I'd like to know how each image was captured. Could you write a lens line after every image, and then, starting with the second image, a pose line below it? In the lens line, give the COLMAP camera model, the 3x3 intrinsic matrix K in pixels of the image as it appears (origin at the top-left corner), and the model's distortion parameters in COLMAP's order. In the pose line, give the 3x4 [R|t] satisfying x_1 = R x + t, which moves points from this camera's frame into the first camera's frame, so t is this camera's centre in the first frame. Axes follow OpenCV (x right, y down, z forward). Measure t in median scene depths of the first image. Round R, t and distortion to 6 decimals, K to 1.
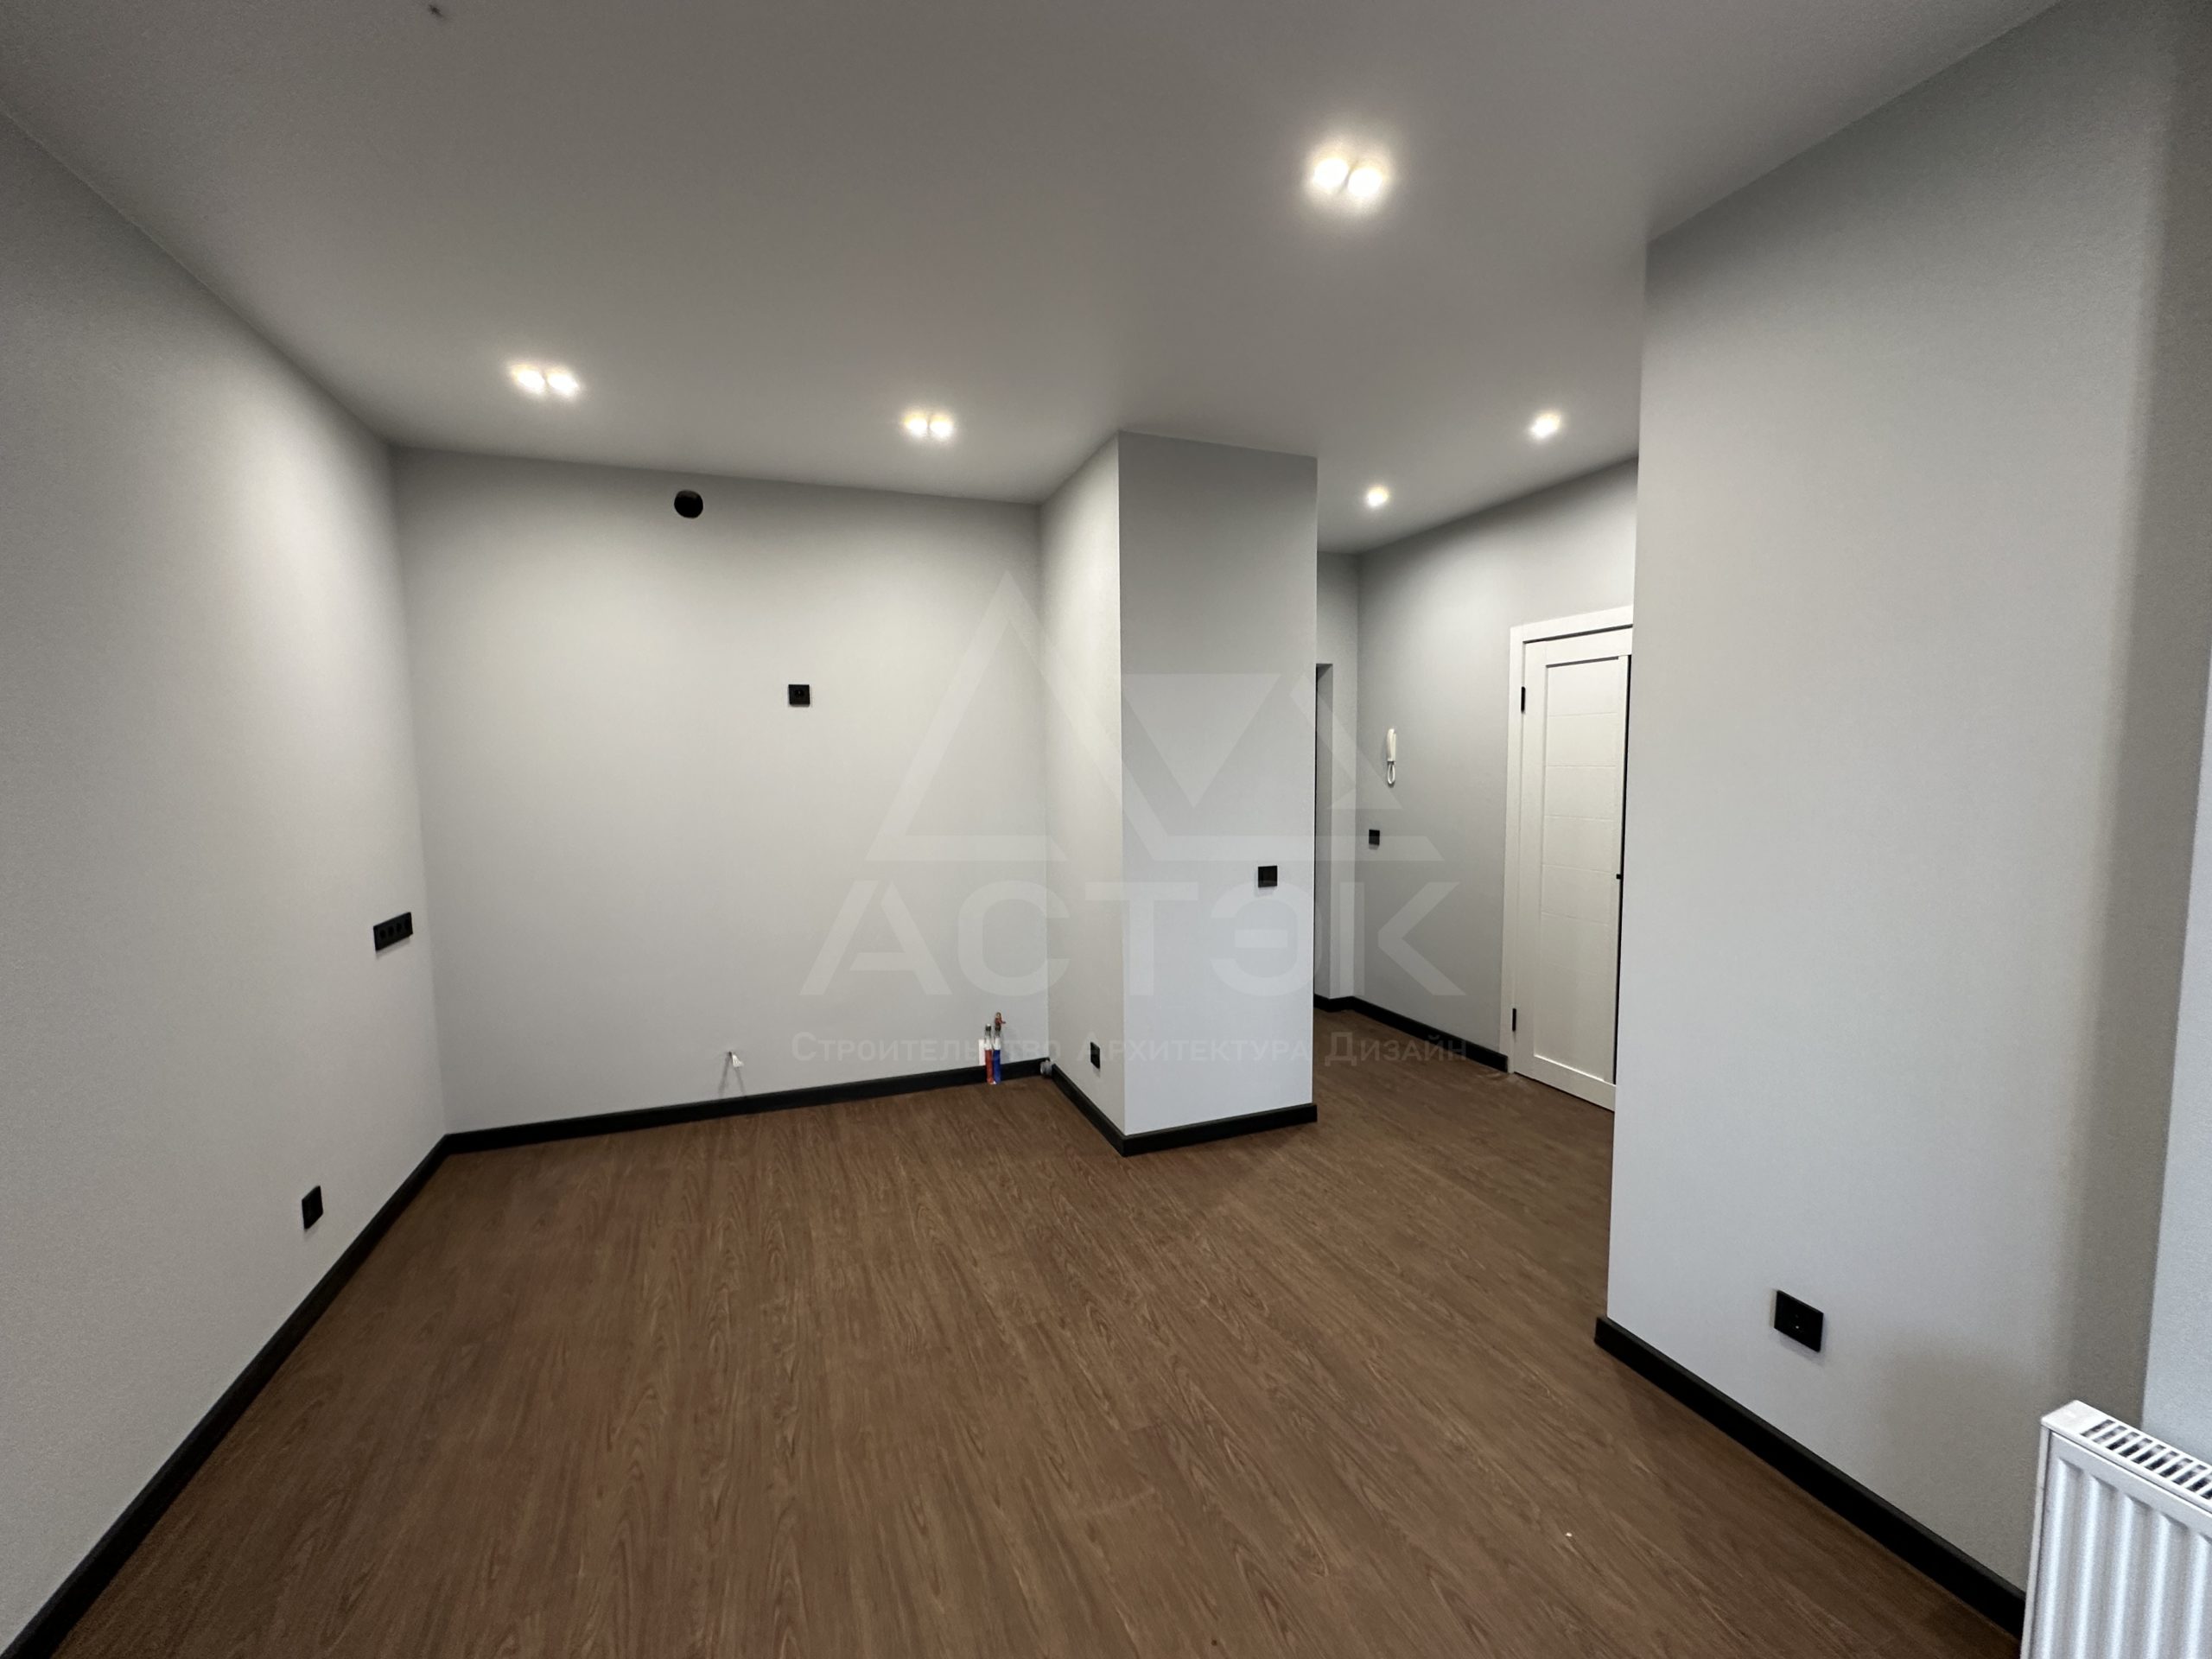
lens RADIAL K [[881.9, 0, 1106.0], [0, 881.9, 831.8], [0, 0, 1]] dist [-0.005163, 0.001239]
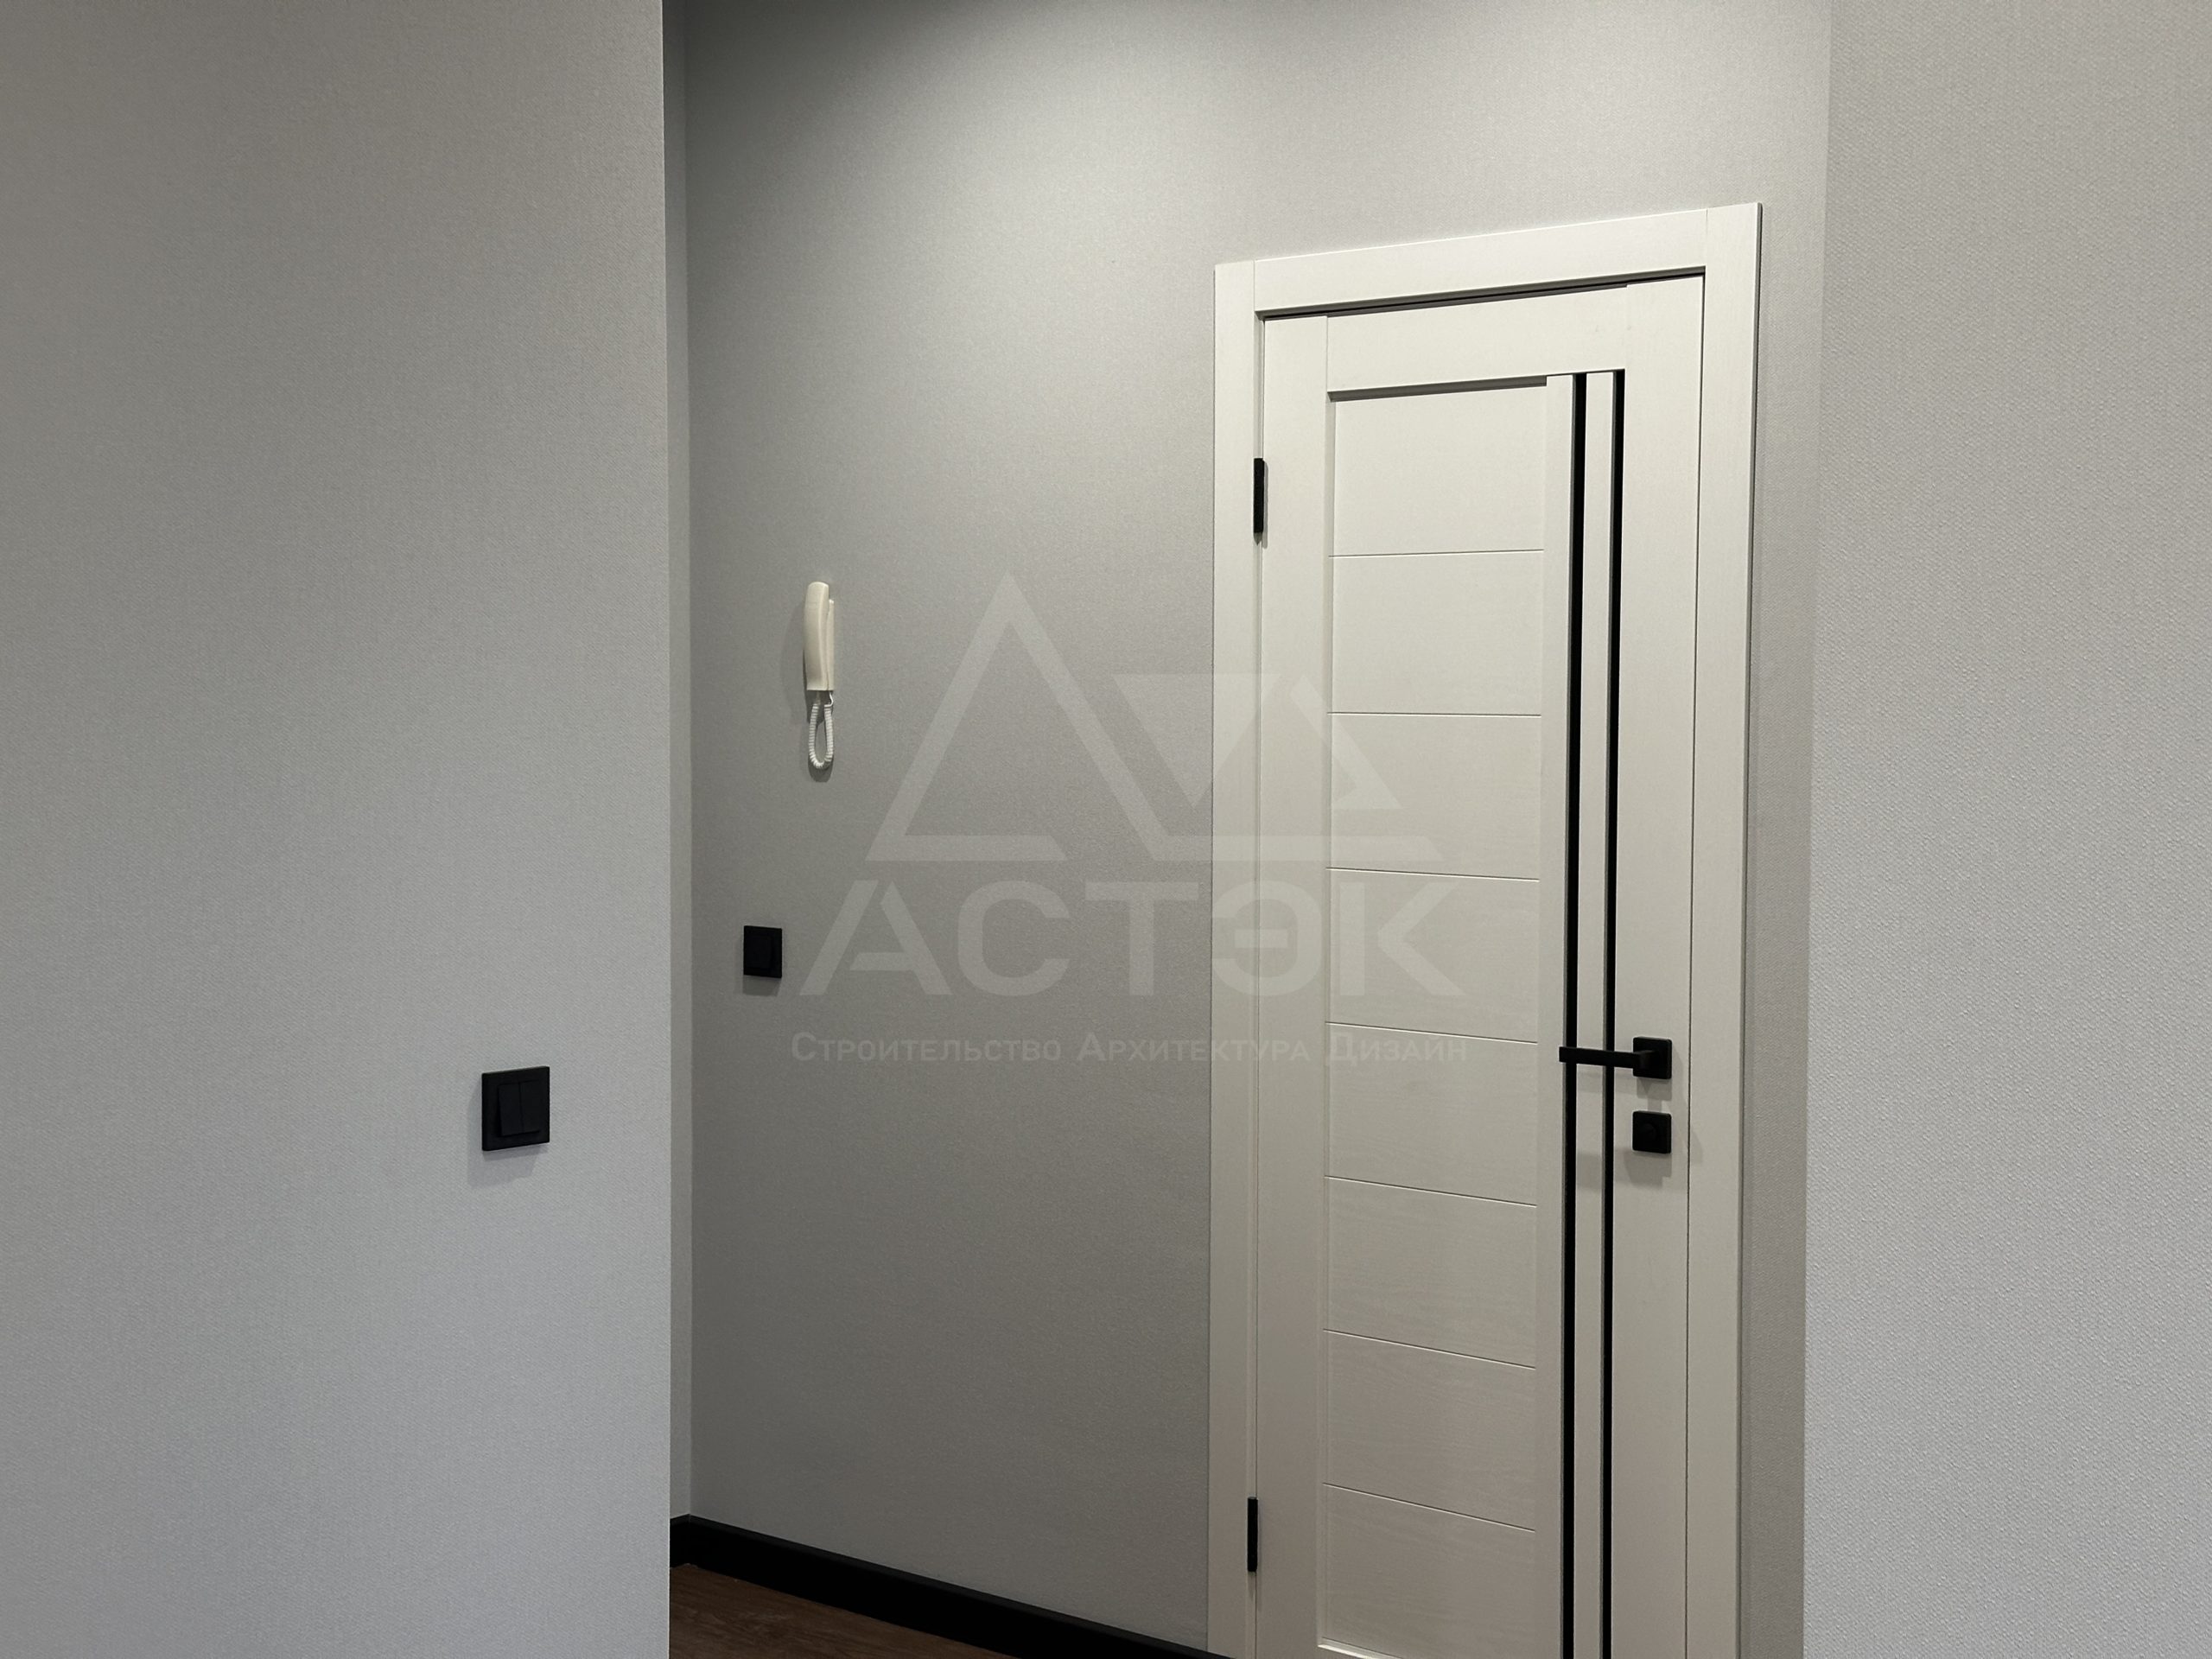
lens RADIAL K [[3033.0, 0, 1119.9], [0, 3033.0, 871.7], [0, 0, 1]] dist [0.152977, 0.000000]
pose [[0.882042, -0.013751, 0.470970, -0.100867], [0.024364, 0.999568, -0.016445, -0.002232], [-0.470541, 0.025980, 0.881996, 0.099443]]
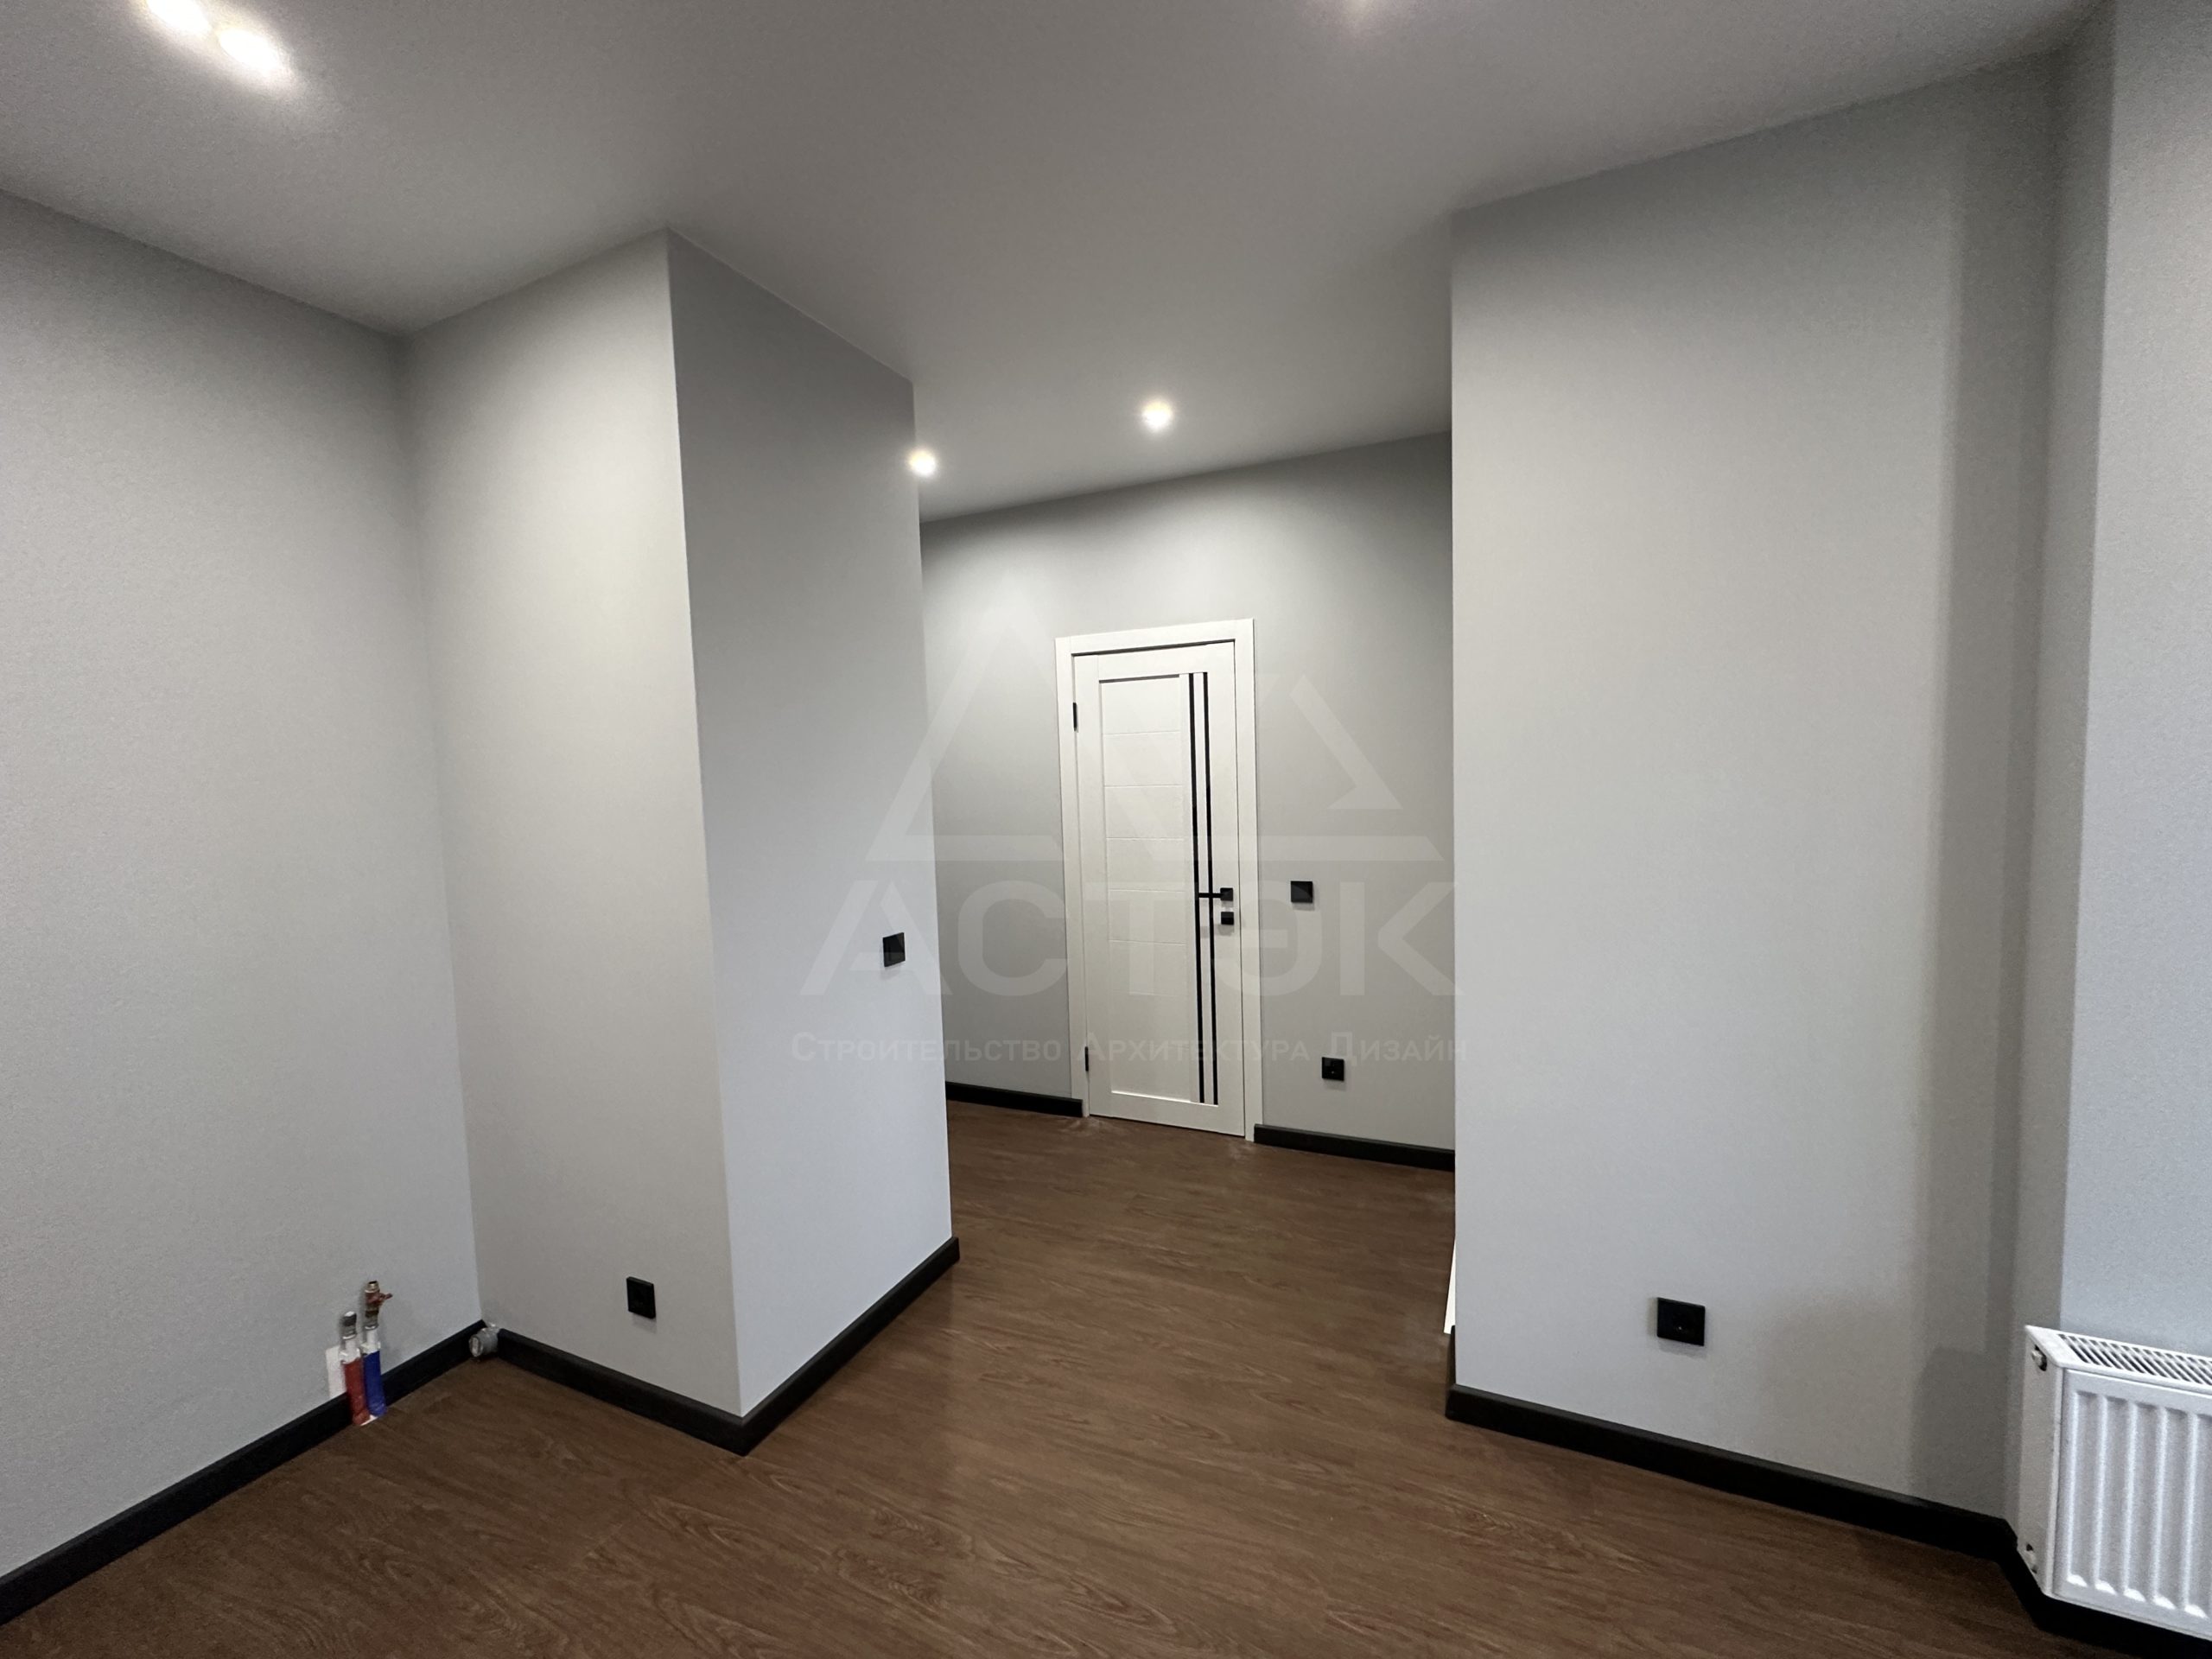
lens RADIAL K [[881.9, 0, 1110.3], [0, 881.9, 834.1], [0, 0, 1]] dist [-0.005163, 0.001239]
pose [[0.716112, -0.062160, 0.695212, -0.200350], [0.081370, 0.996670, 0.005298, -0.035403], [-0.693227, 0.052776, 0.718785, 0.397284]]
